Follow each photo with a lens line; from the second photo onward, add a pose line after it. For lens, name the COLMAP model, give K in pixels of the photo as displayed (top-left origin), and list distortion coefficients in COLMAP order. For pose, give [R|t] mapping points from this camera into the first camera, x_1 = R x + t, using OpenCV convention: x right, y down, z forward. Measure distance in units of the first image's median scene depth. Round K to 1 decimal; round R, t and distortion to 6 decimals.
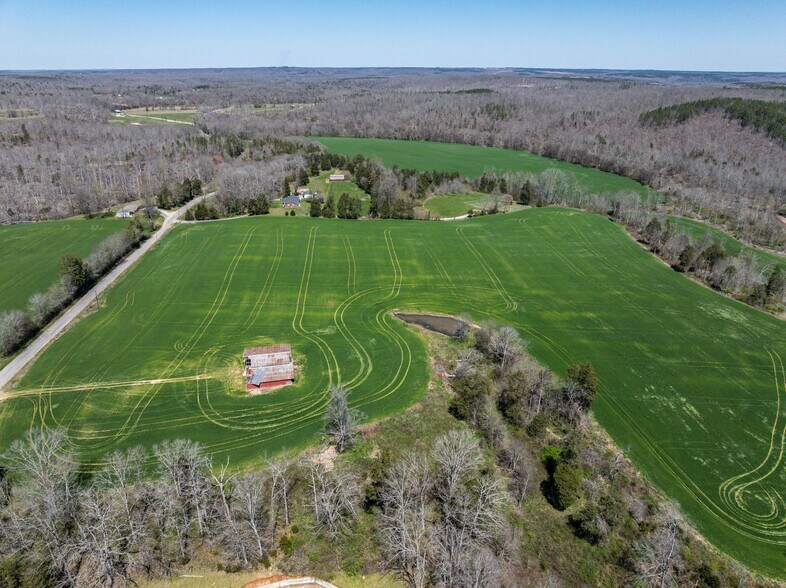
lens RADIAL K [[557.4, 0, 394.9], [0, 557.4, 290.5], [0, 0, 1]] dist [-0.054164, 0.029353]
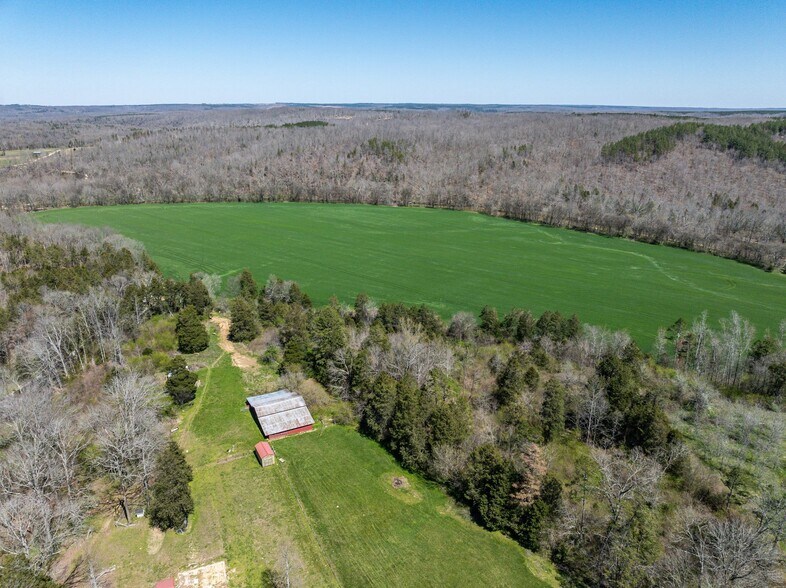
lens RADIAL K [[557.4, 0, 394.9], [0, 557.4, 290.5], [0, 0, 1]] dist [-0.054164, 0.029353]
pose [[0.920648, -0.127051, 0.369140, -0.071170], [0.148525, 0.988447, -0.030222, -0.120774], [-0.361036, 0.082650, 0.928882, 0.347243]]
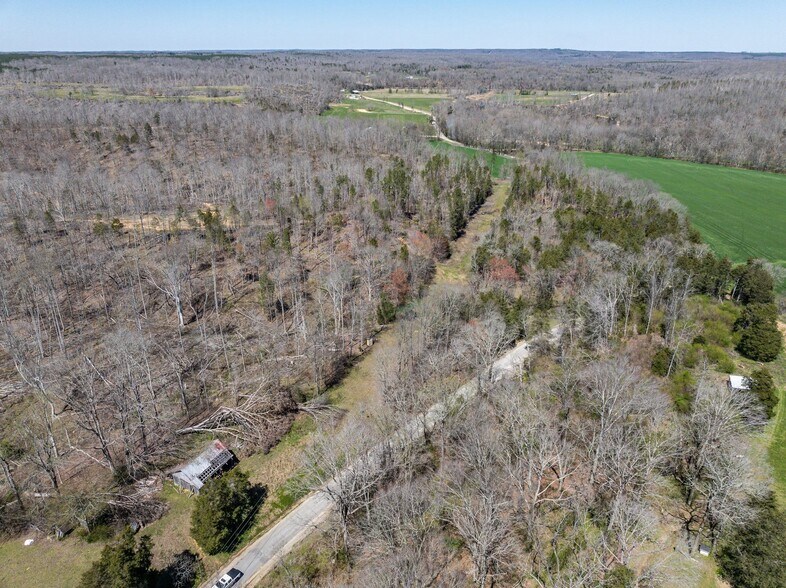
lens RADIAL K [[557.4, 0, 394.9], [0, 557.4, 290.5], [0, 0, 1]] dist [-0.054164, 0.029353]
pose [[0.903678, 0.170800, -0.392675, -0.100726], [-0.160501, 0.985260, 0.059187, -0.127536], [0.396996, 0.009539, 0.917771, 0.364885]]
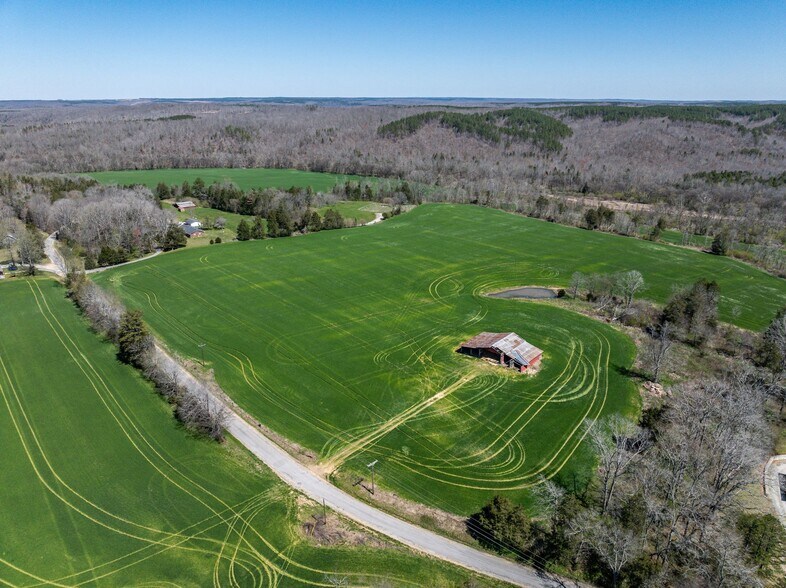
lens RADIAL K [[555.6, 0, 405.7], [0, 555.6, 291.7], [0, 0, 1]] dist [-0.054497, 0.003007]
pose [[0.804944, -0.199057, 0.558964, -0.164879], [0.223312, 0.974415, 0.025424, -0.006105], [-0.549724, 0.104359, 0.828802, 0.045563]]
